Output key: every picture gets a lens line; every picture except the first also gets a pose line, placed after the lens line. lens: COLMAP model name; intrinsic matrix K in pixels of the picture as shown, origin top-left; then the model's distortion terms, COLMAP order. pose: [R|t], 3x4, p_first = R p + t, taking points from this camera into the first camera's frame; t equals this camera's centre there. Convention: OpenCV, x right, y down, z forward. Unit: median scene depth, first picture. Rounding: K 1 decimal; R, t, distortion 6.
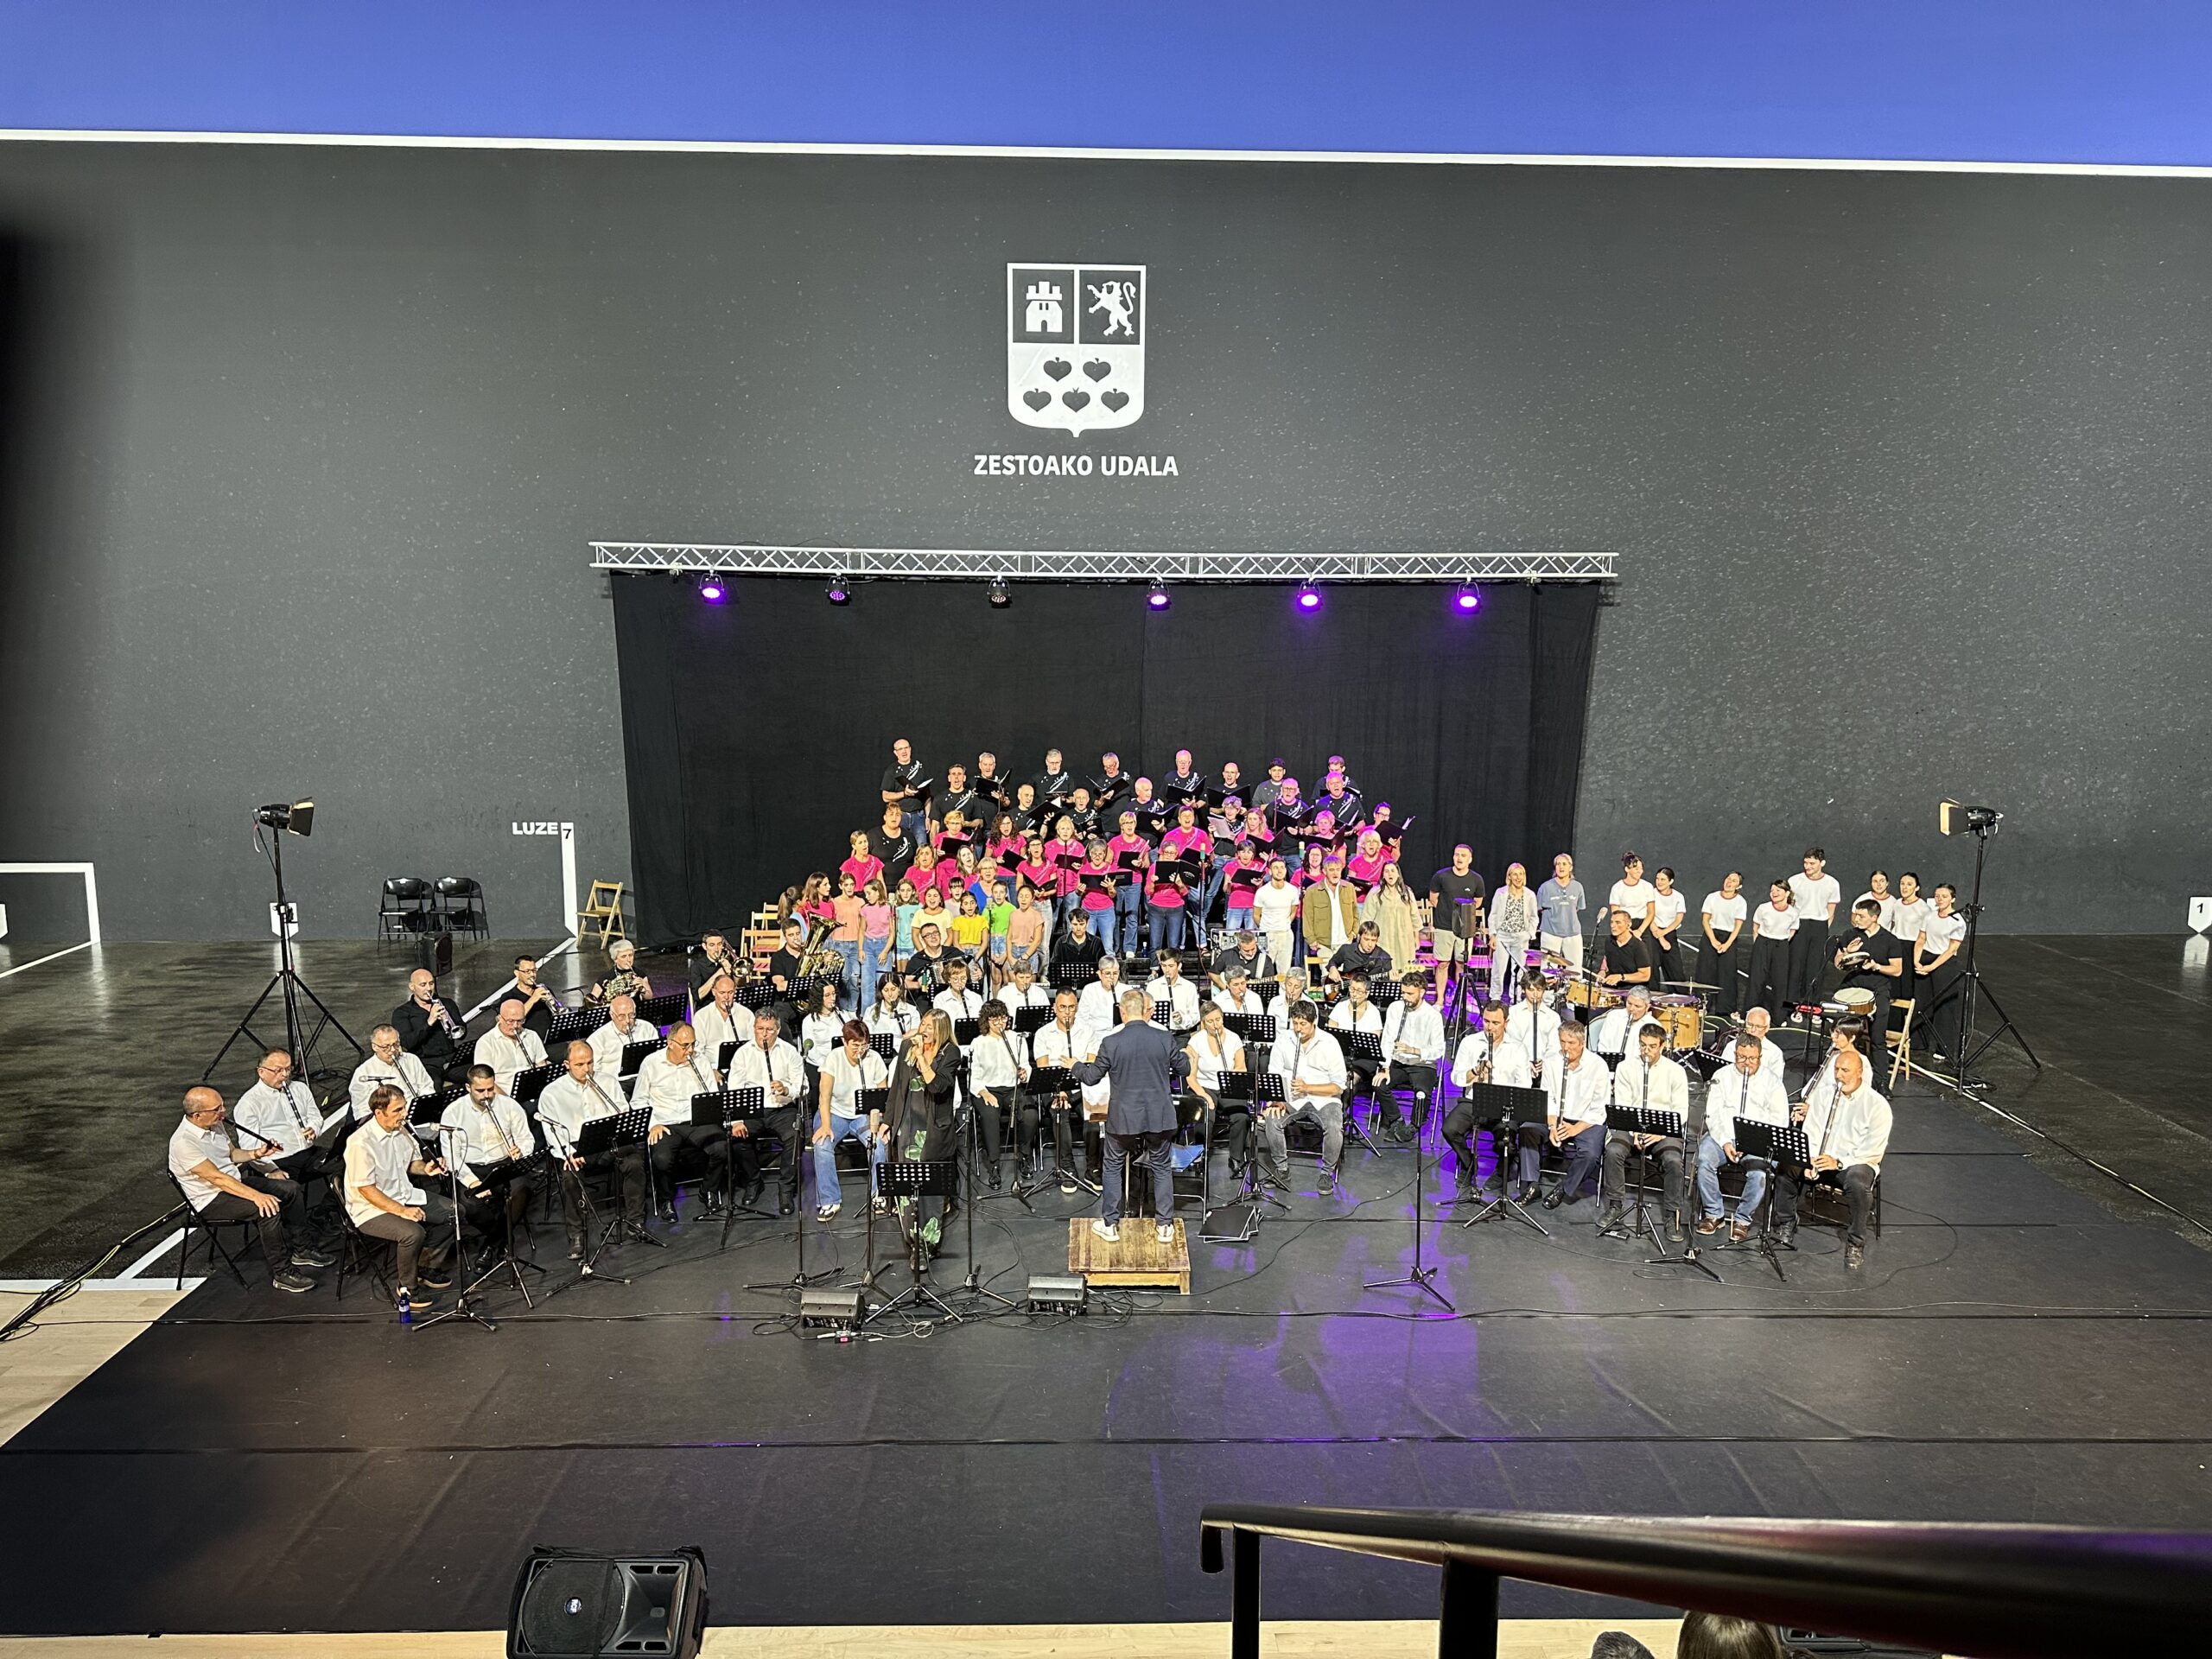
lens RADIAL K [[1636.7, 0, 1103.3], [0, 1636.7, 845.4], [0, 0, 1]] dist [0.072109, -0.042169]
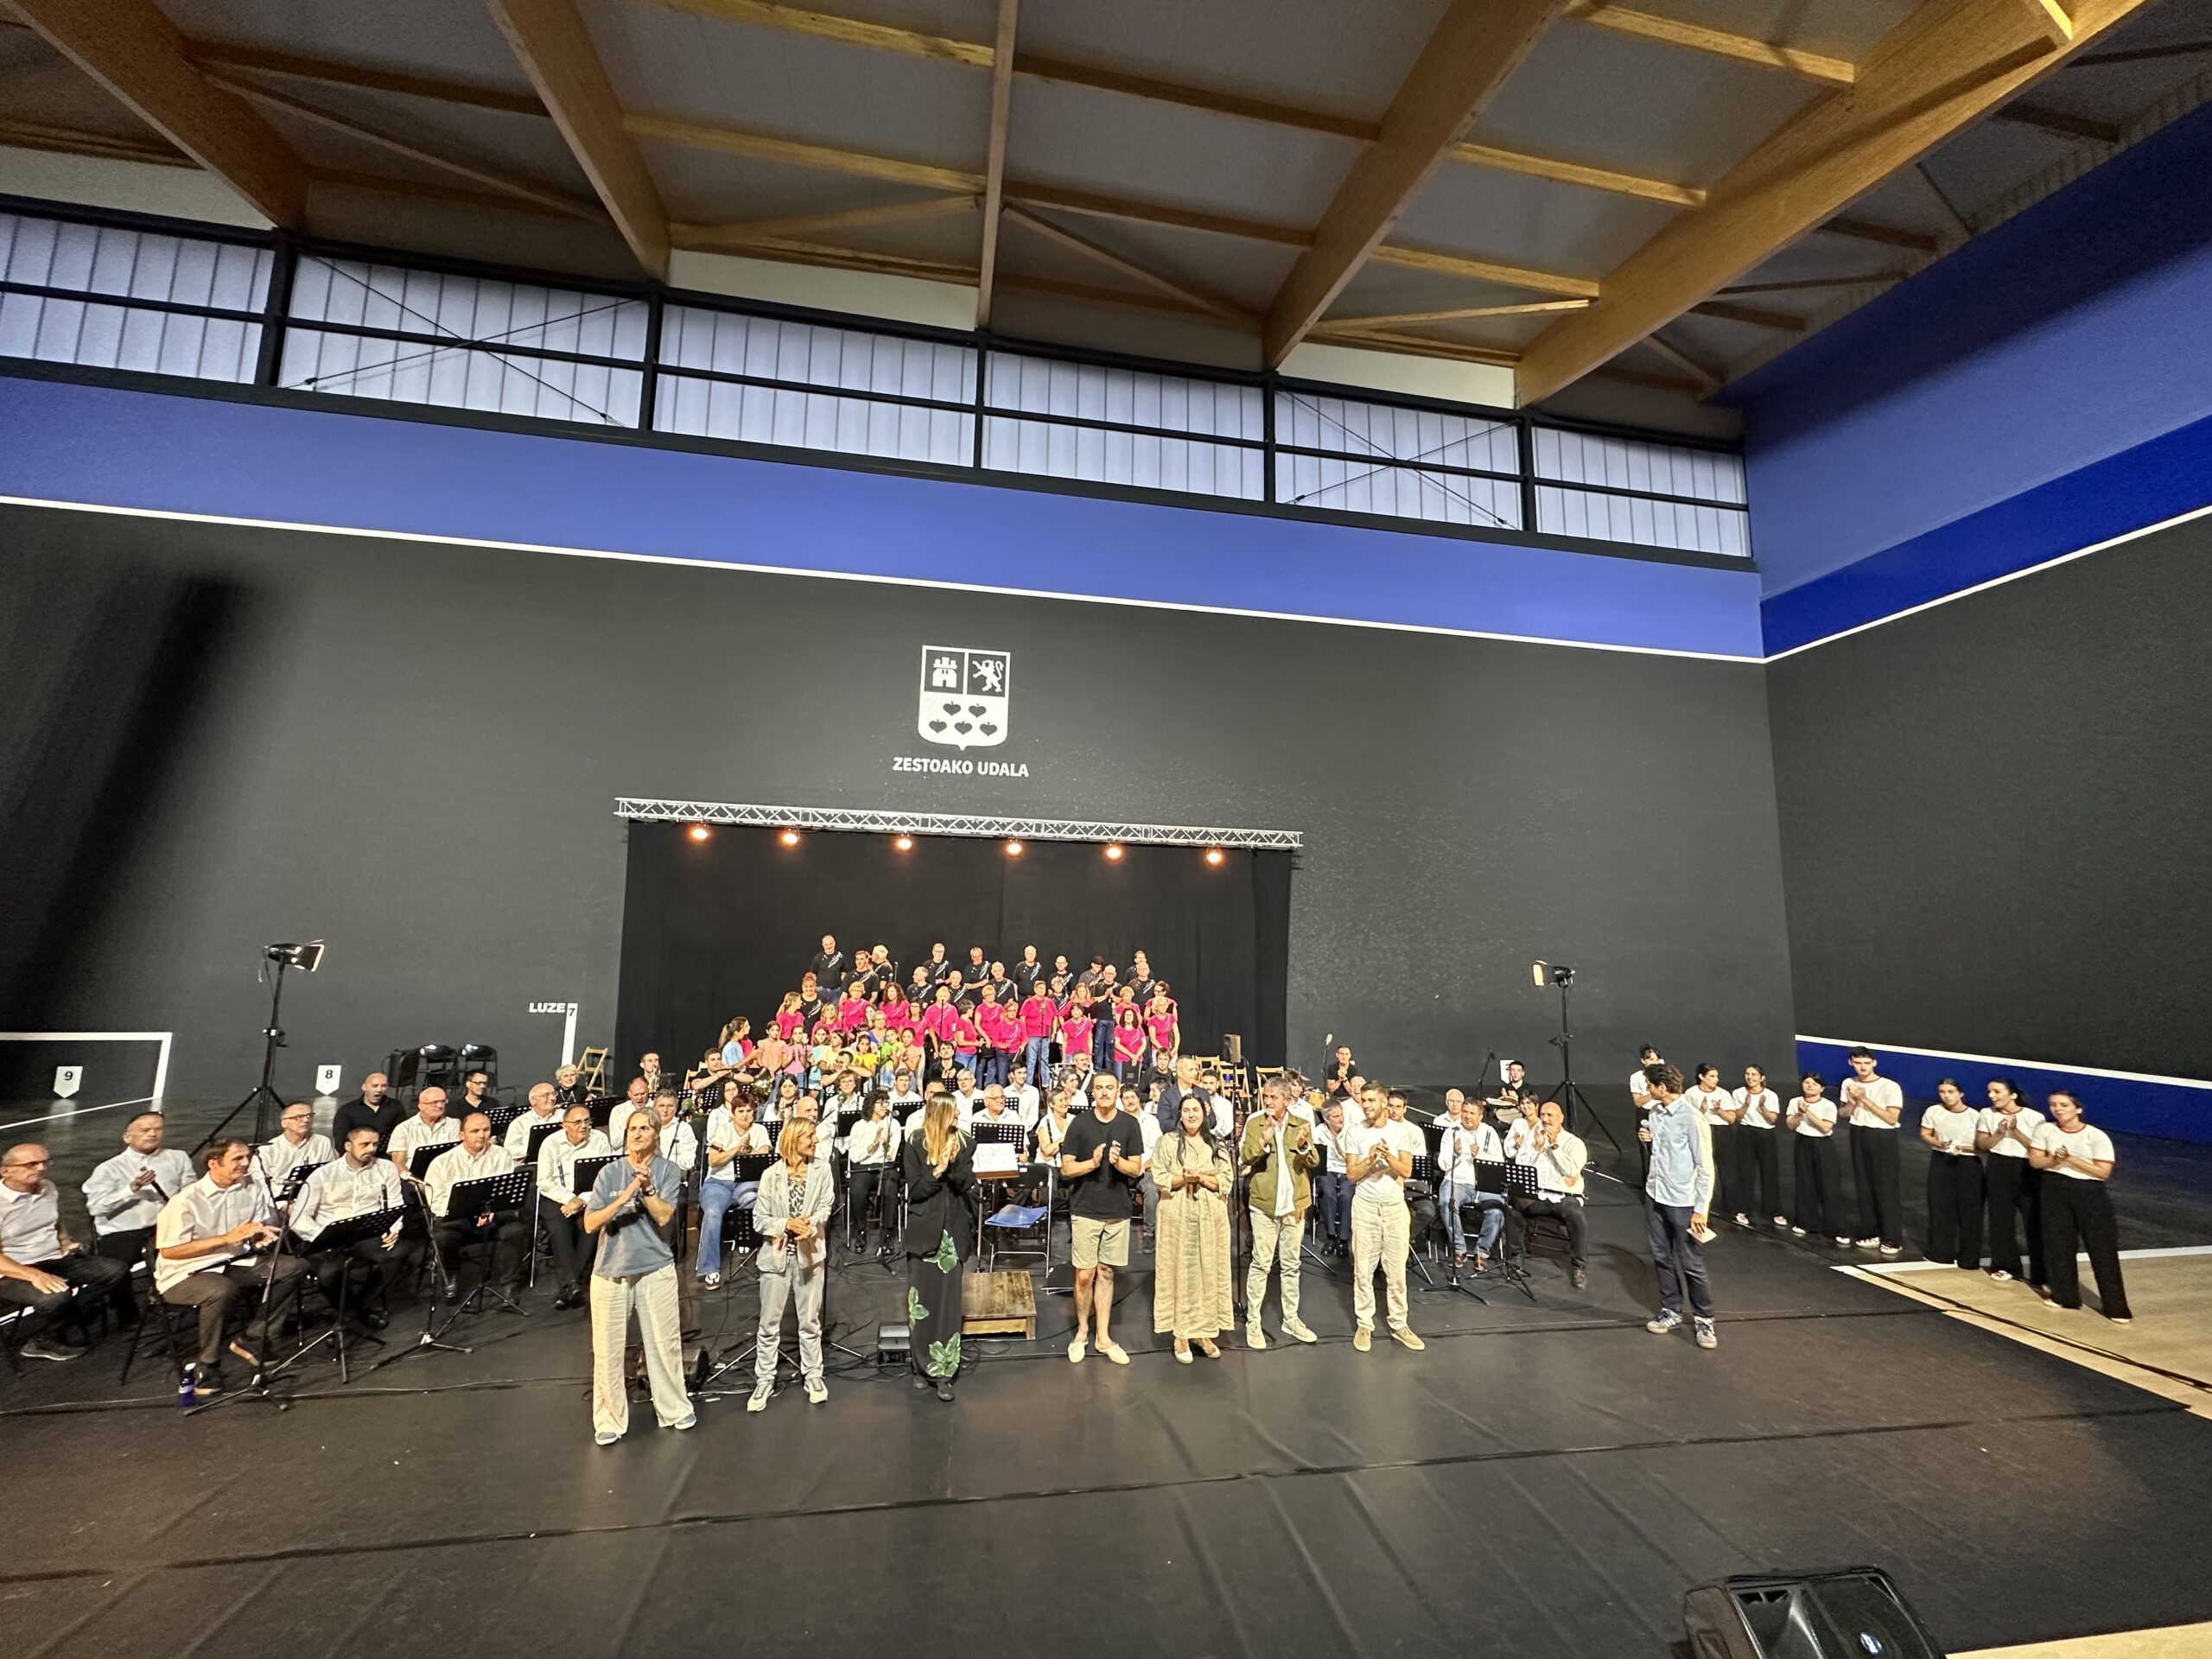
lens RADIAL K [[877.4, 0, 1108.7], [0, 877.4, 851.3], [0, 0, 1]] dist [0.002298, 0.001888]
pose [[0.989036, 0.034102, 0.143683, 0.004476], [0.008979, 0.957283, -0.289013, 0.084345], [-0.147401, 0.287134, 0.946481, 0.225965]]
